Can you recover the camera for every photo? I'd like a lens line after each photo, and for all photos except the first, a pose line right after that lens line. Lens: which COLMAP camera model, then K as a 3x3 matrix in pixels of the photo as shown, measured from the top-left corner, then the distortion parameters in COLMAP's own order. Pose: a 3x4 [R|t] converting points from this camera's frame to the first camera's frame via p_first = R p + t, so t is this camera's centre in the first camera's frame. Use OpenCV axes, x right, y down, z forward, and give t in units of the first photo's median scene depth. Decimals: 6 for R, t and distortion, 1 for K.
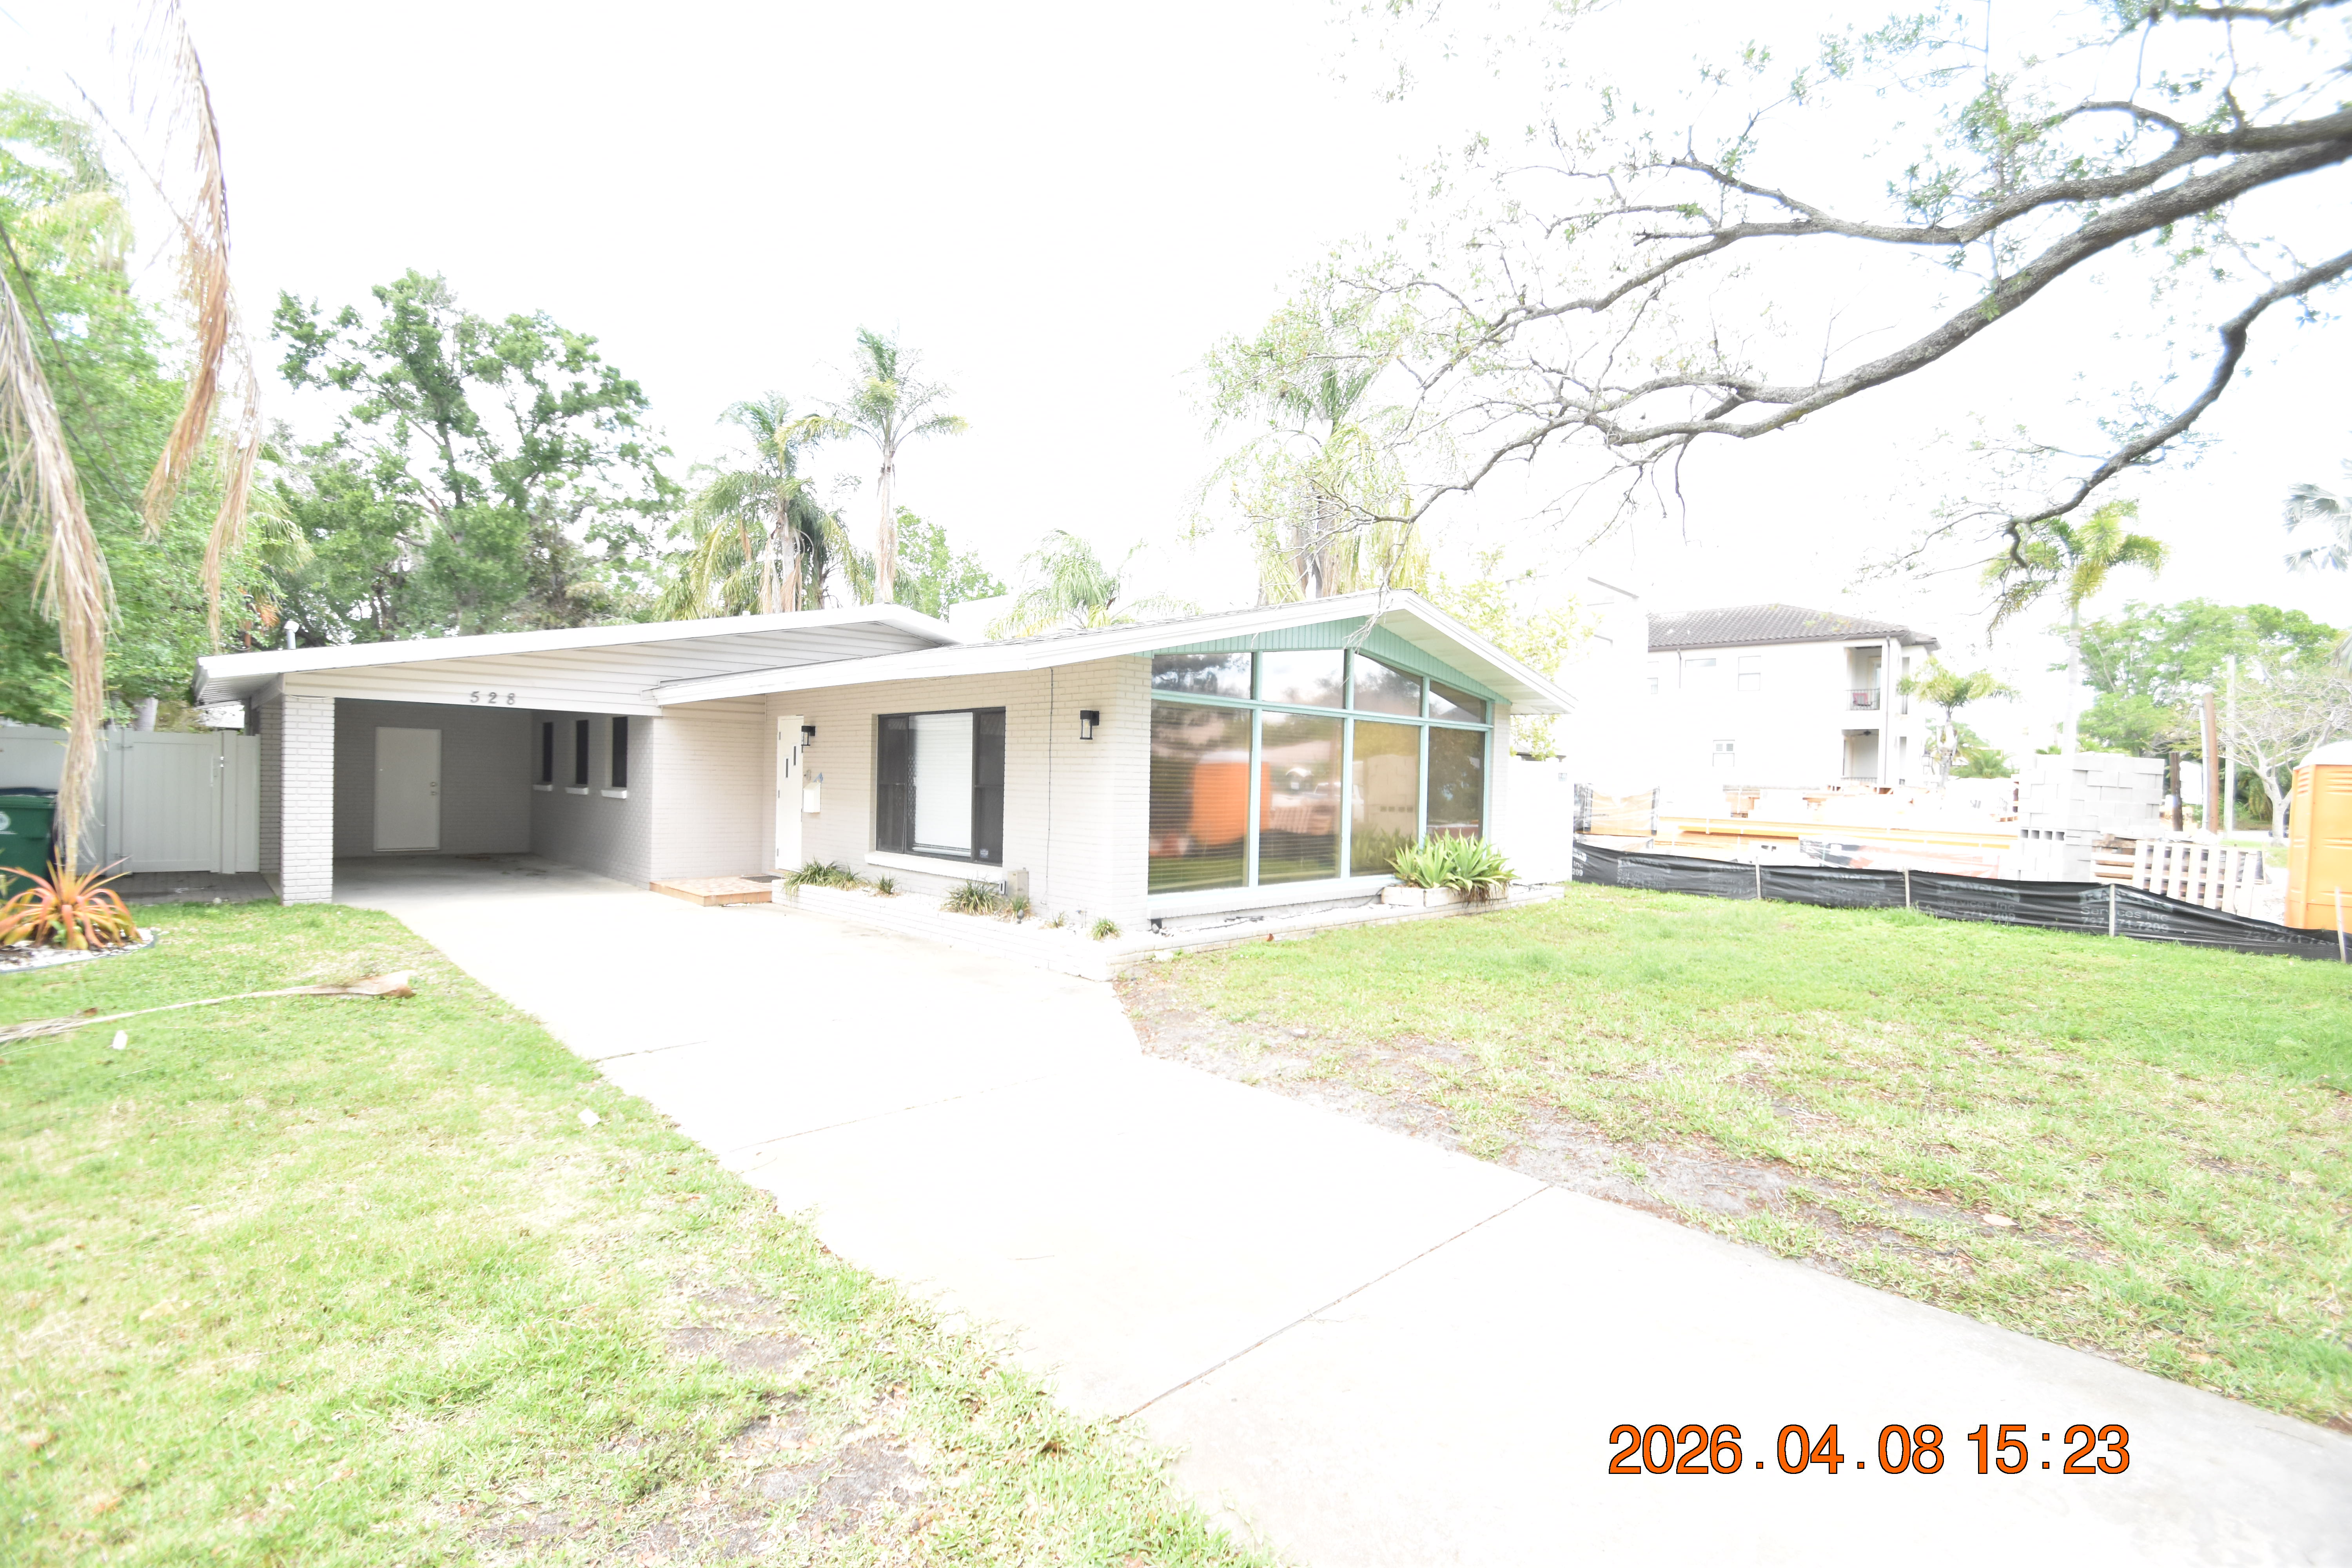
lens RADIAL K [[1044.0, 0, 1160.1], [0, 1044.0, 808.2], [0, 0, 1]] dist [0.002945, -0.009265]
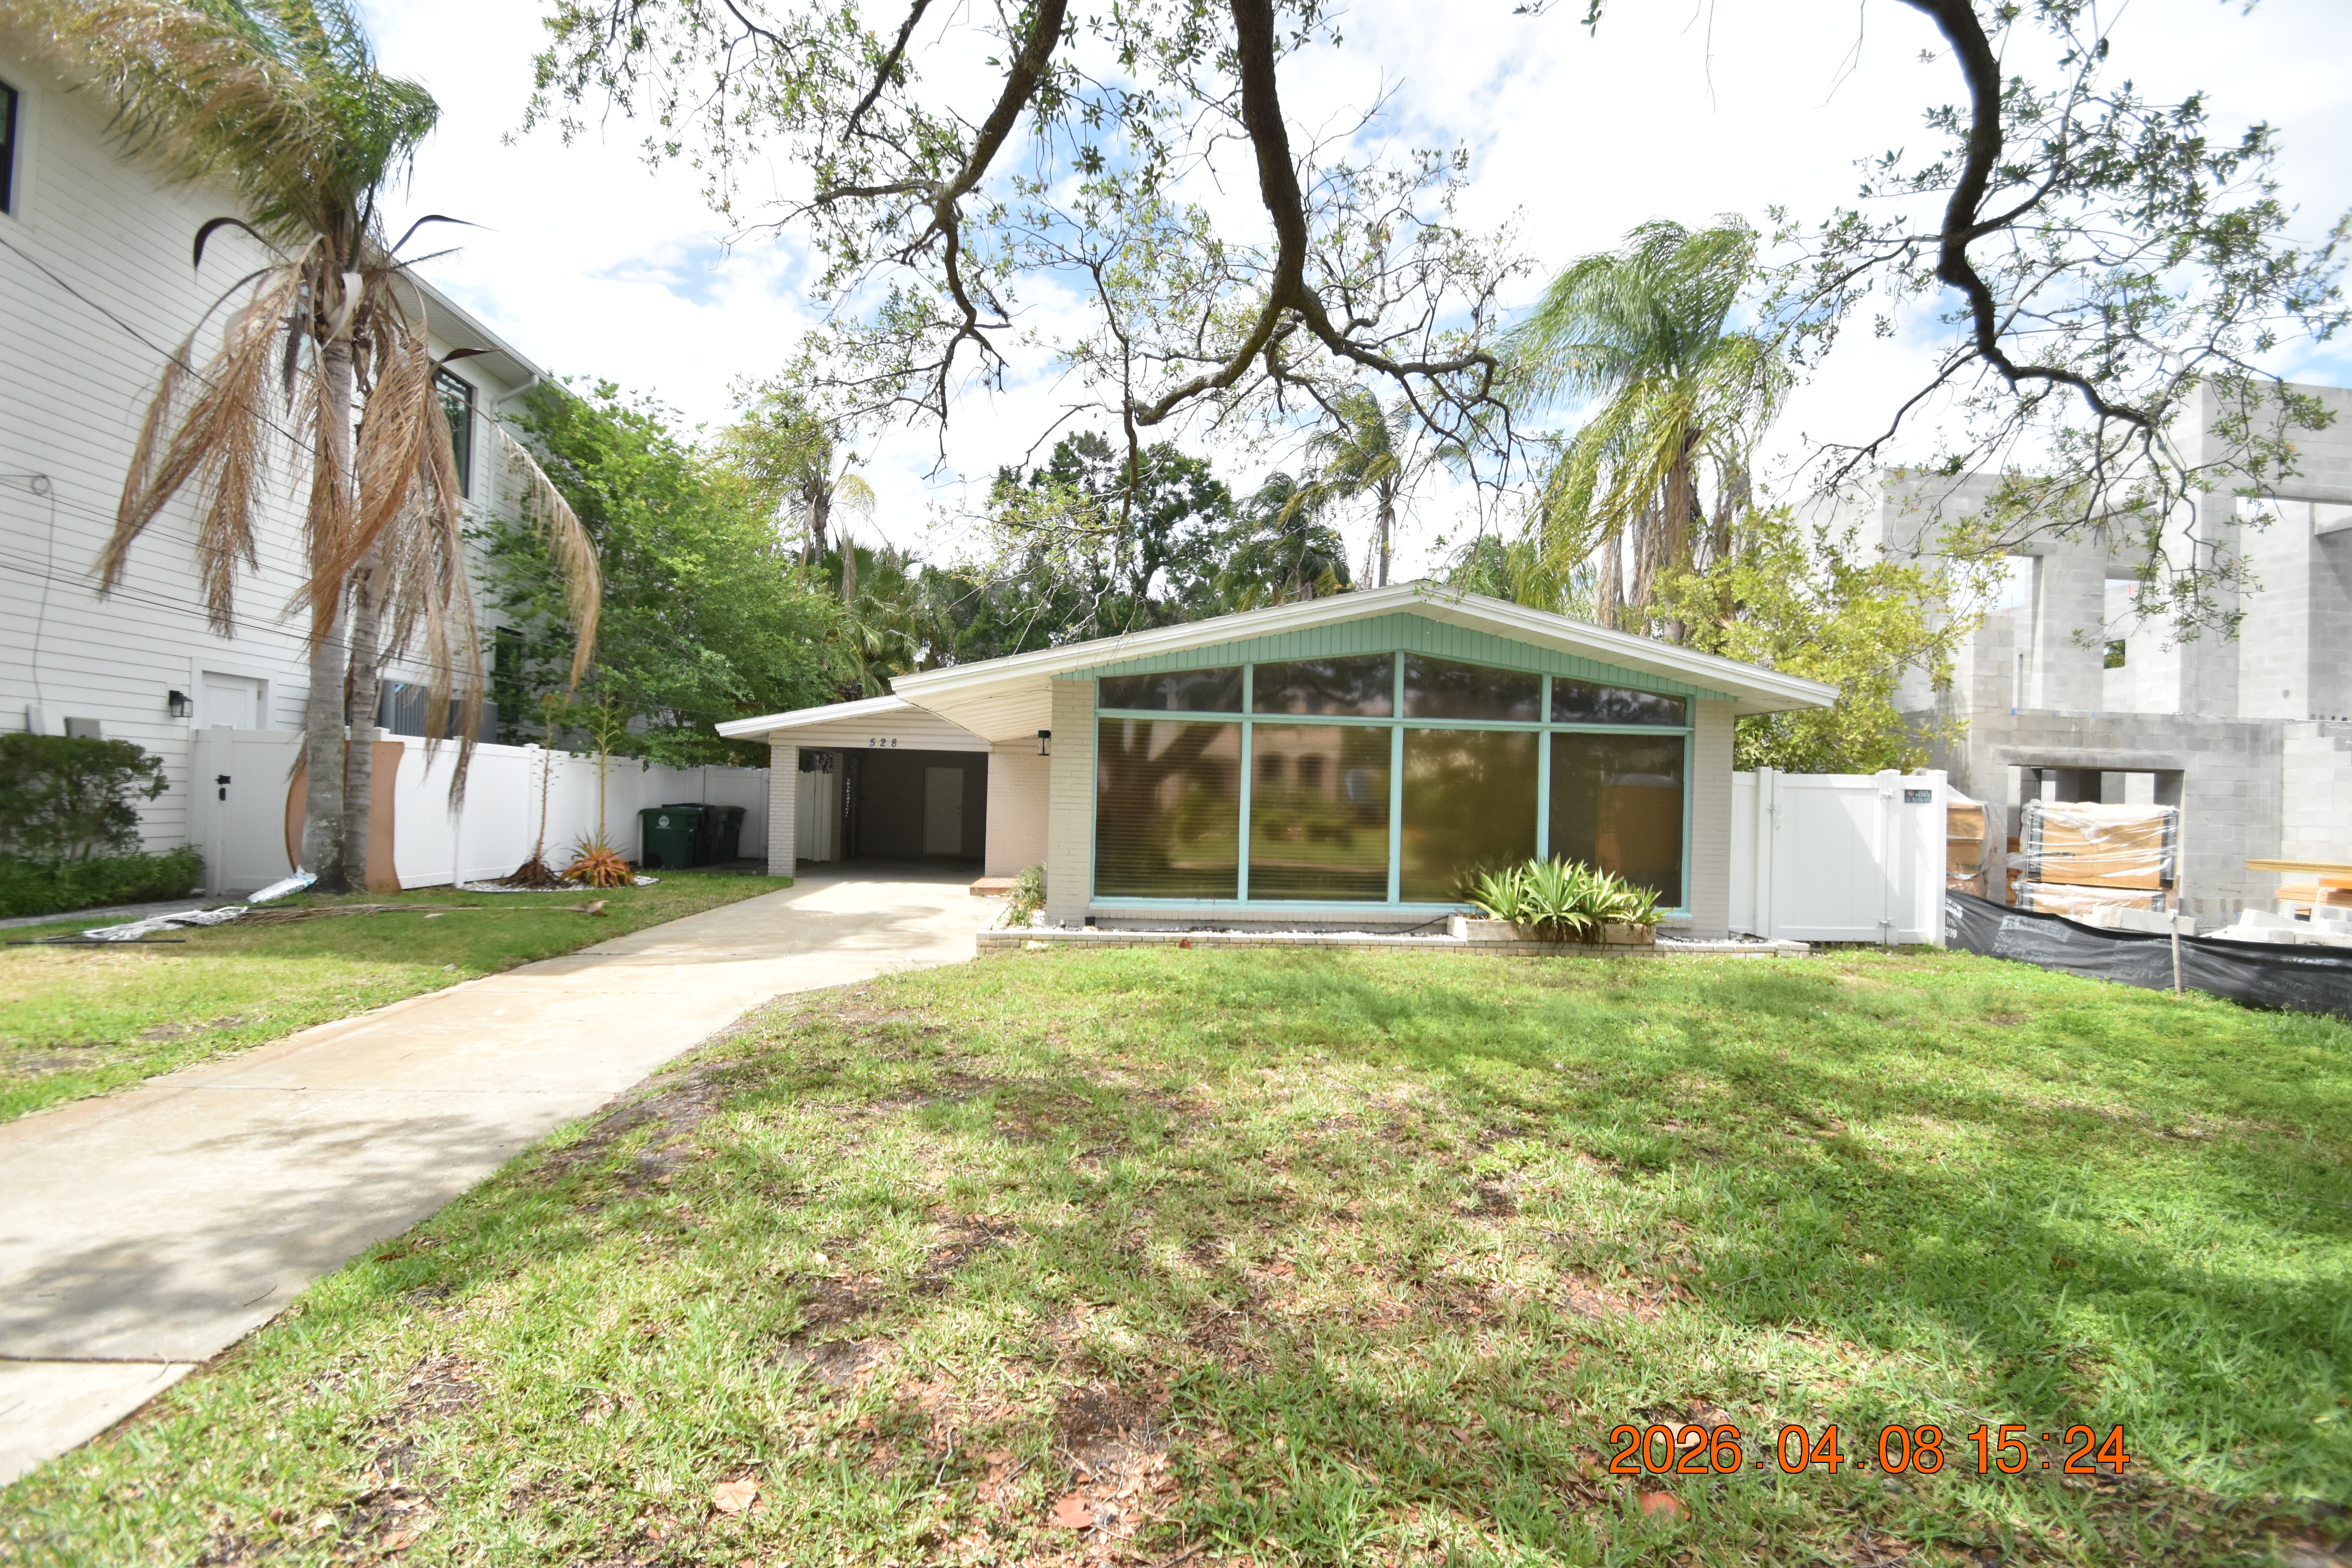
lens RADIAL K [[1044.0, 0, 1178.1], [0, 1044.0, 784.3], [0, 0, 1]] dist [0.002945, -0.009265]
pose [[0.760065, -0.013314, -0.649711, 0.859685], [-0.027659, 0.998221, -0.052813, 0.024088], [0.649258, 0.058112, 0.758345, 0.243911]]
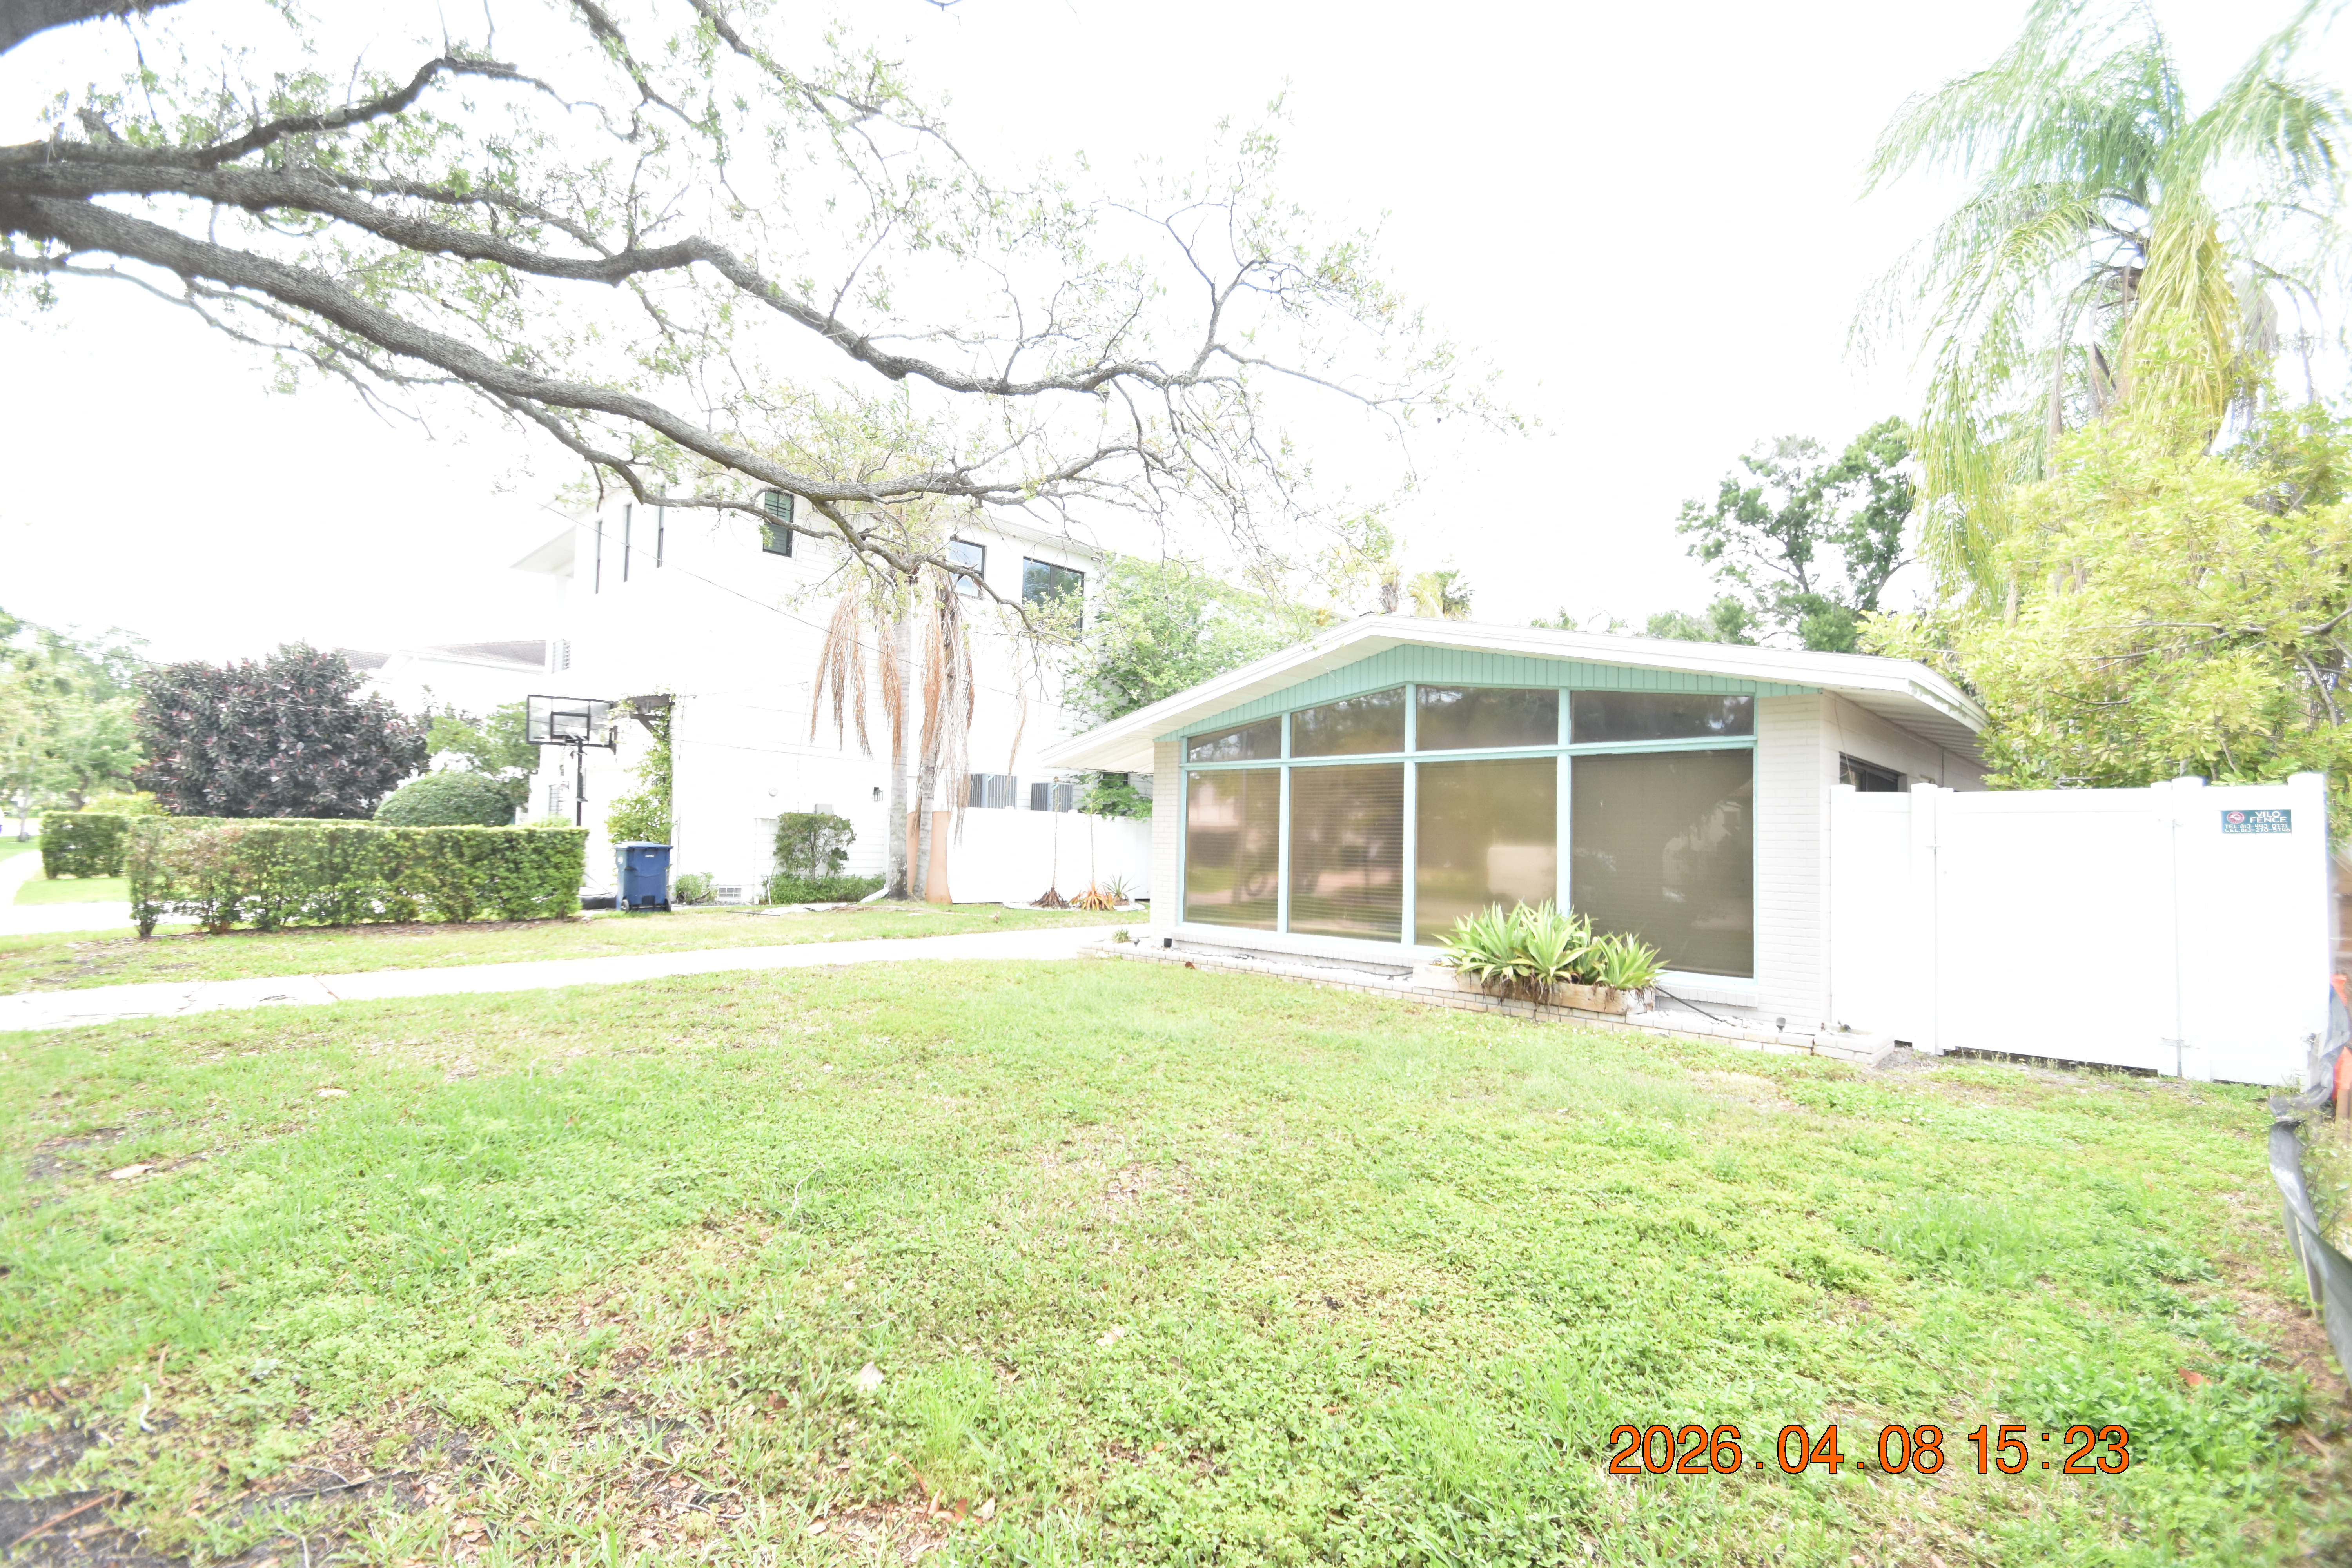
lens RADIAL K [[1044.0, 0, 1174.9], [0, 1044.0, 795.5], [0, 0, 1]] dist [0.002945, -0.009265]
pose [[0.029486, -0.067139, -0.997308, 1.440342], [-0.054470, 0.996151, -0.068672, 0.018248], [0.998080, 0.056348, 0.025715, 1.065718]]
